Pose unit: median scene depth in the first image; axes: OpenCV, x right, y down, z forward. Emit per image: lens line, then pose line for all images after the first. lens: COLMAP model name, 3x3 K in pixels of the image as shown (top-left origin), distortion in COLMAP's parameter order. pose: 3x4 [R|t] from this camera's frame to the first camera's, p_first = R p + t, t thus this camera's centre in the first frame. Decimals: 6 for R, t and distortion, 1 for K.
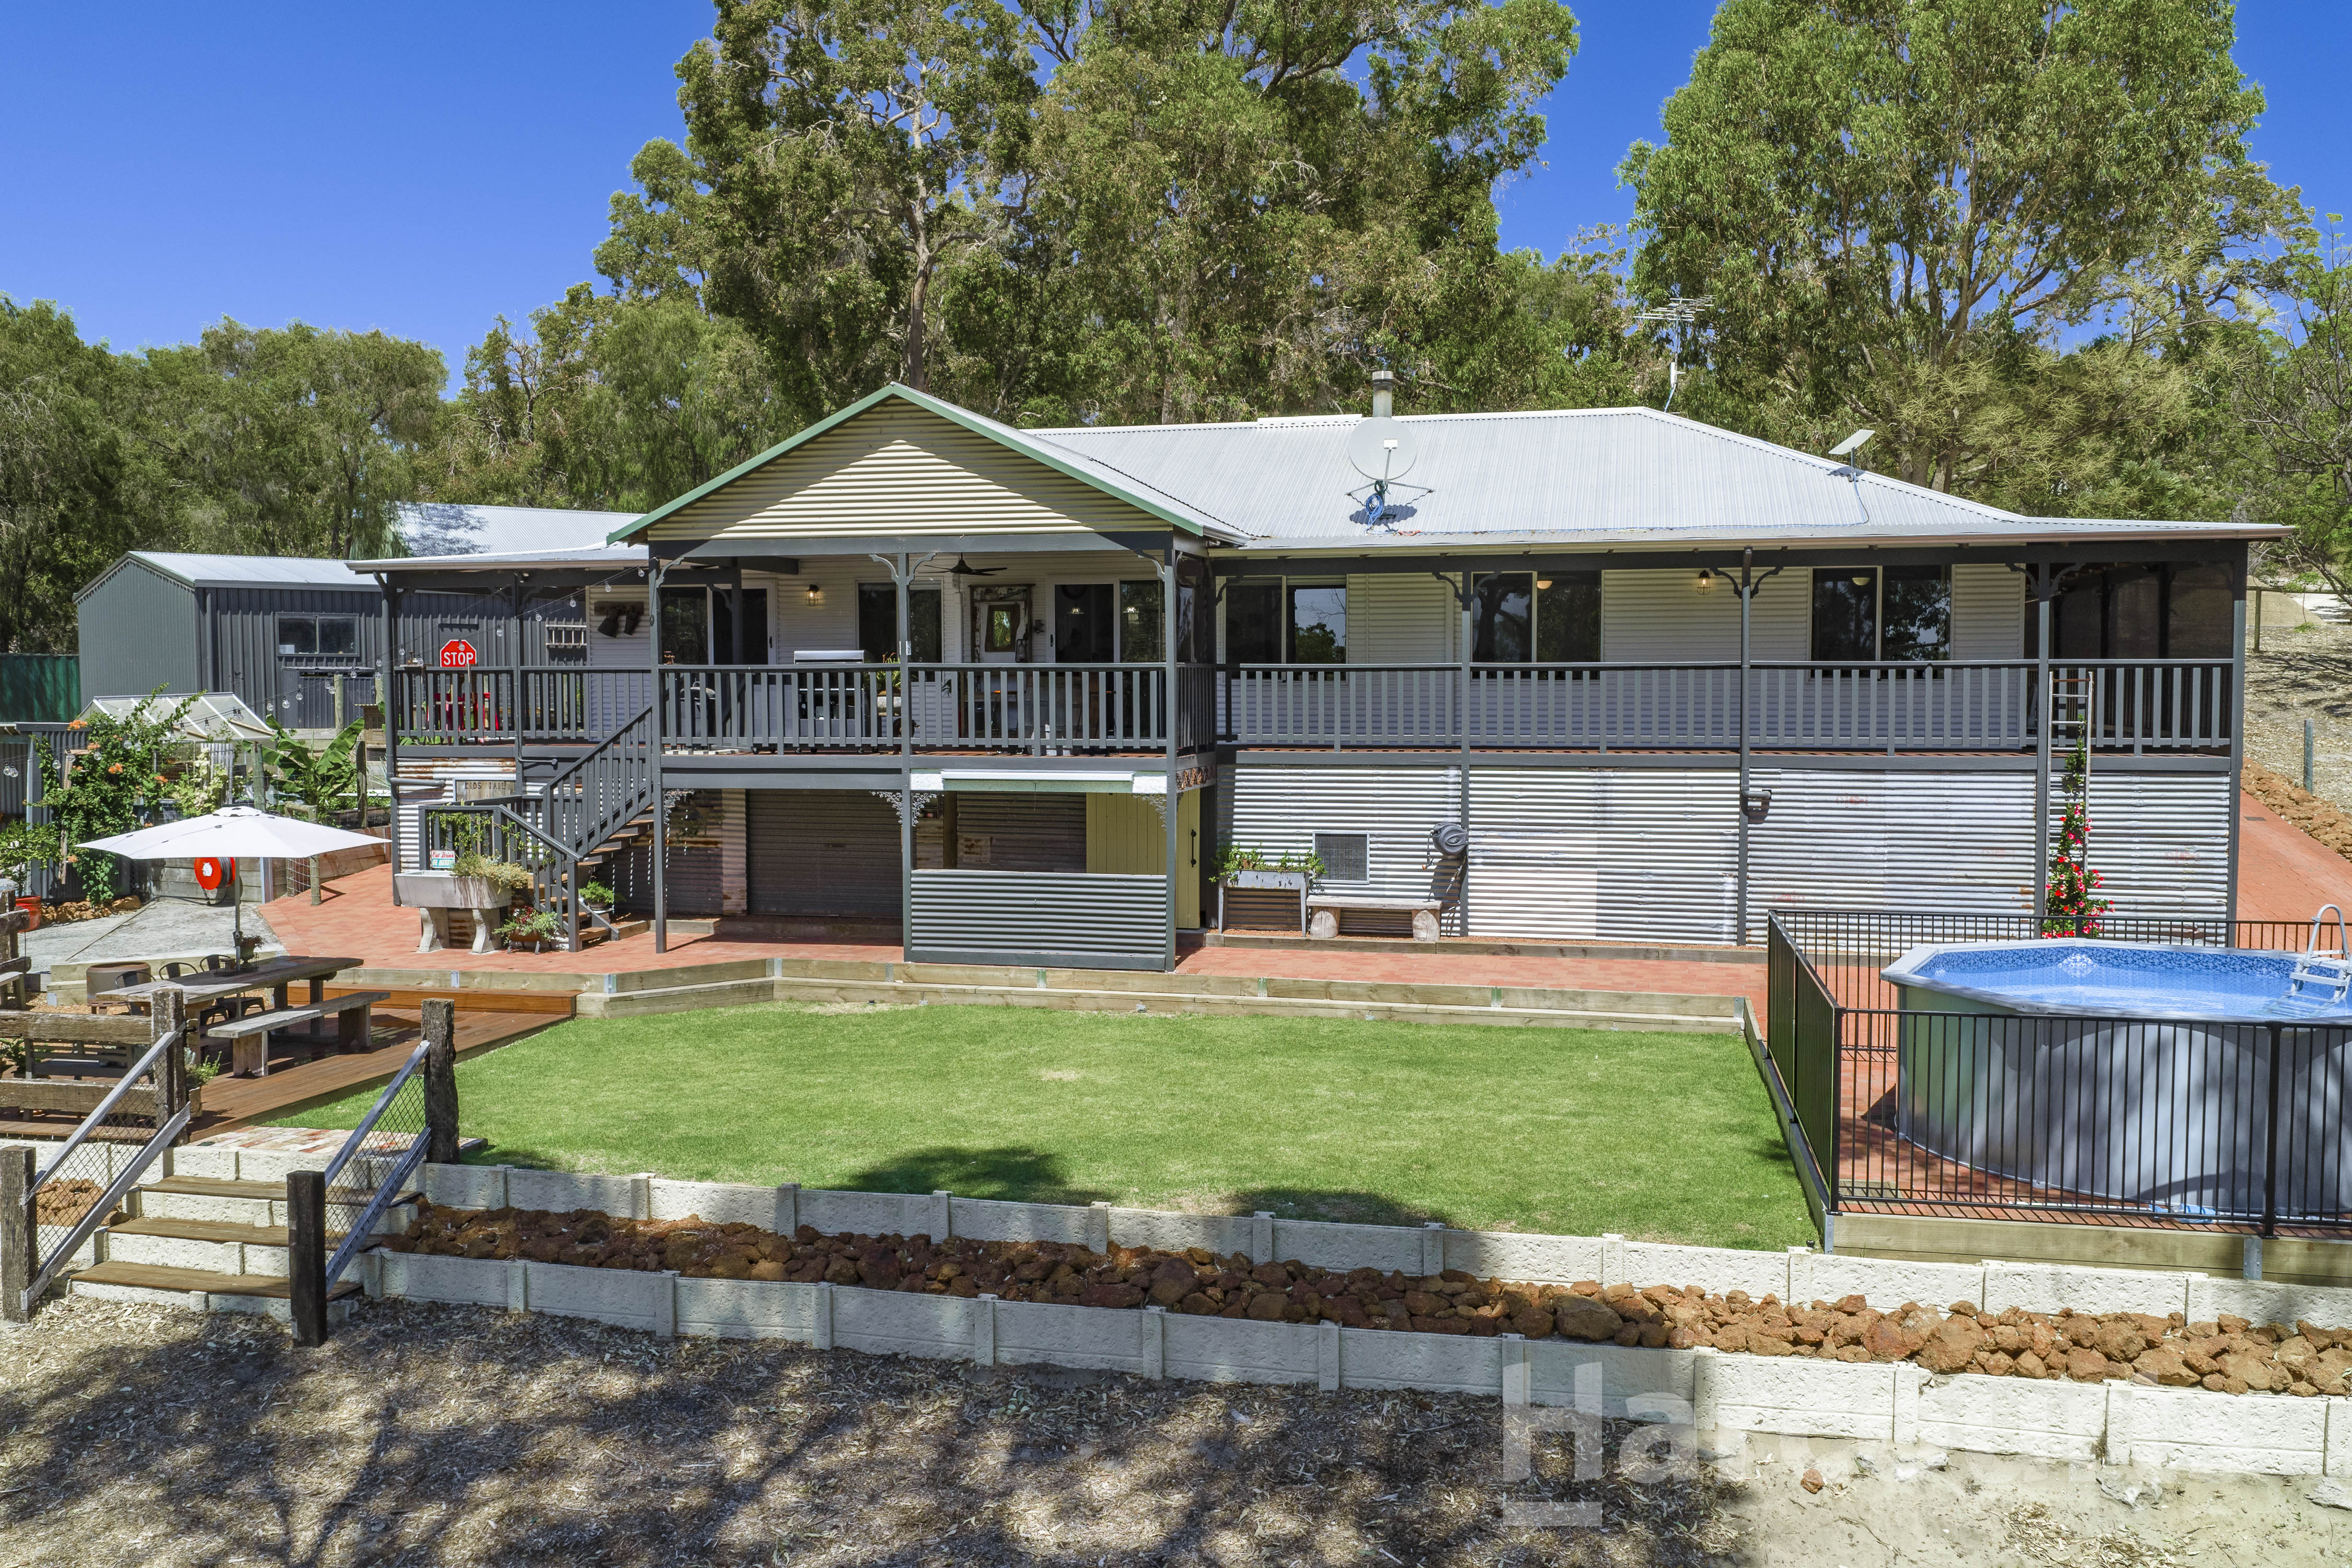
lens RADIAL K [[1961.7, 0, 1178.3], [0, 1961.7, 762.8], [0, 0, 1]] dist [0.005569, -0.012616]
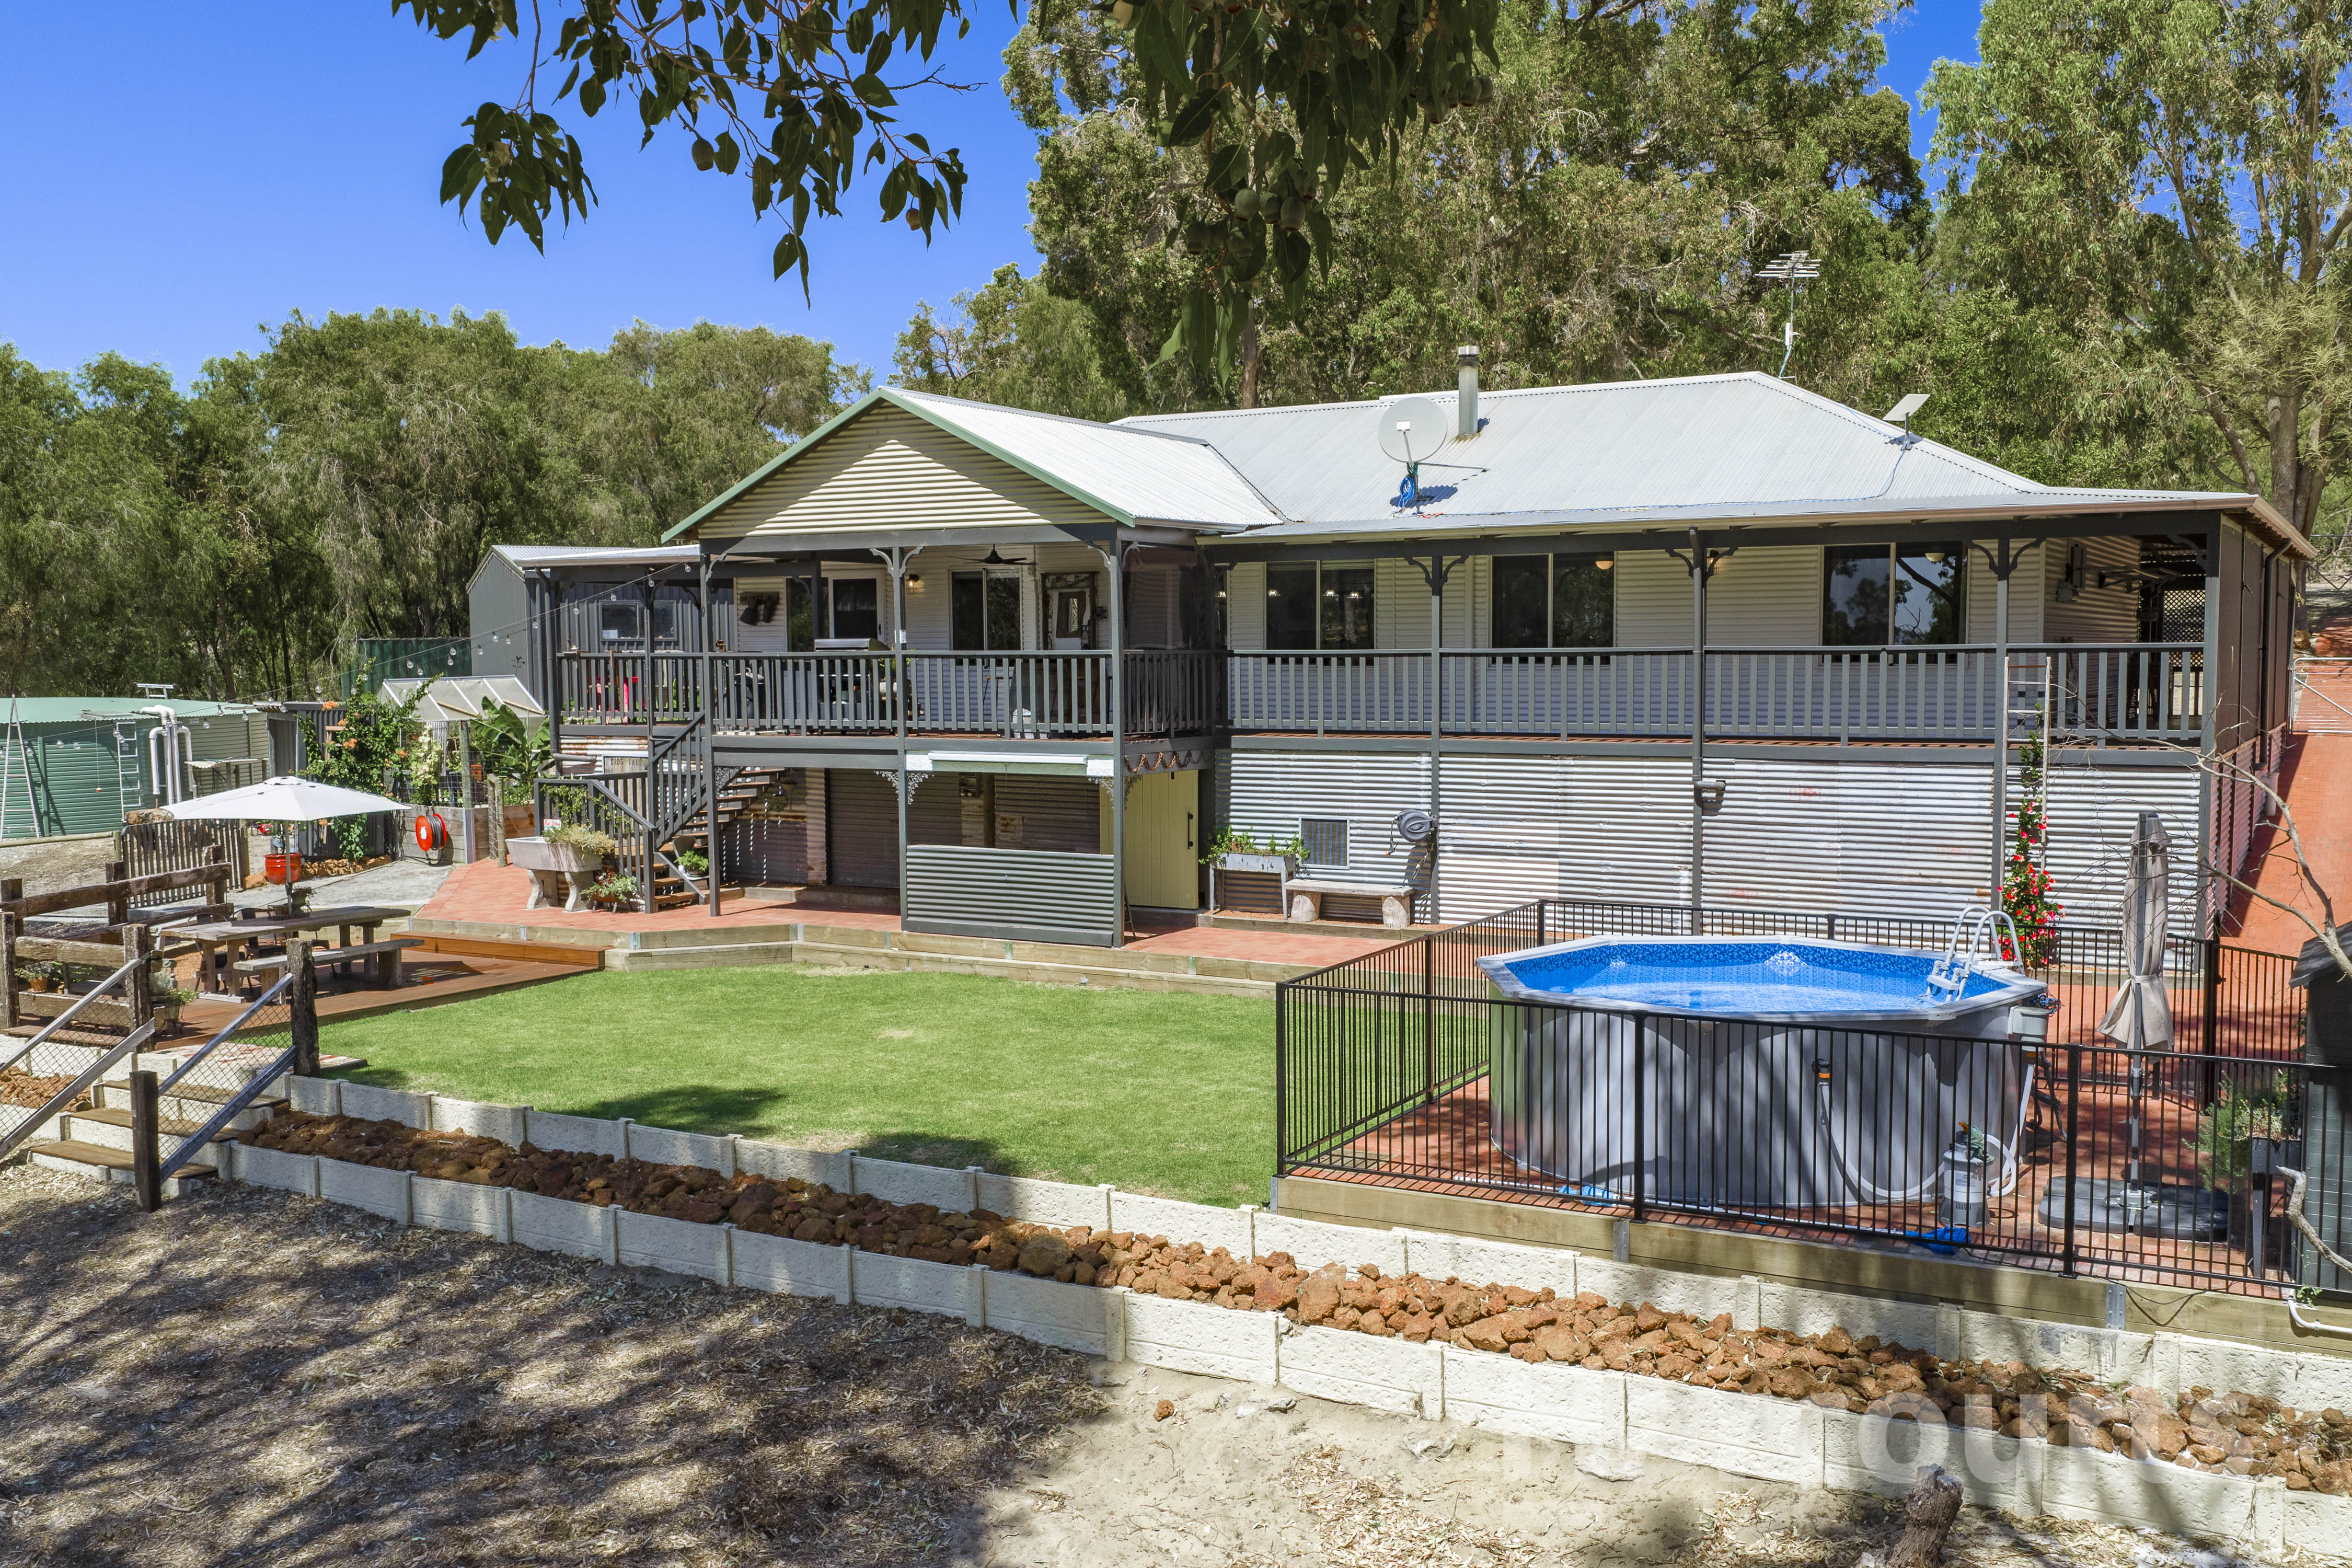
lens RADIAL K [[2083.3, 0, 1172.3], [0, 2083.3, 795.1], [0, 0, 1]] dist [0.001192, -0.033152]
pose [[0.964052, 0.015513, -0.265260, 0.304034], [-0.009164, 0.999642, 0.025154, -0.002254], [0.265555, -0.021819, 0.963849, -0.051159]]
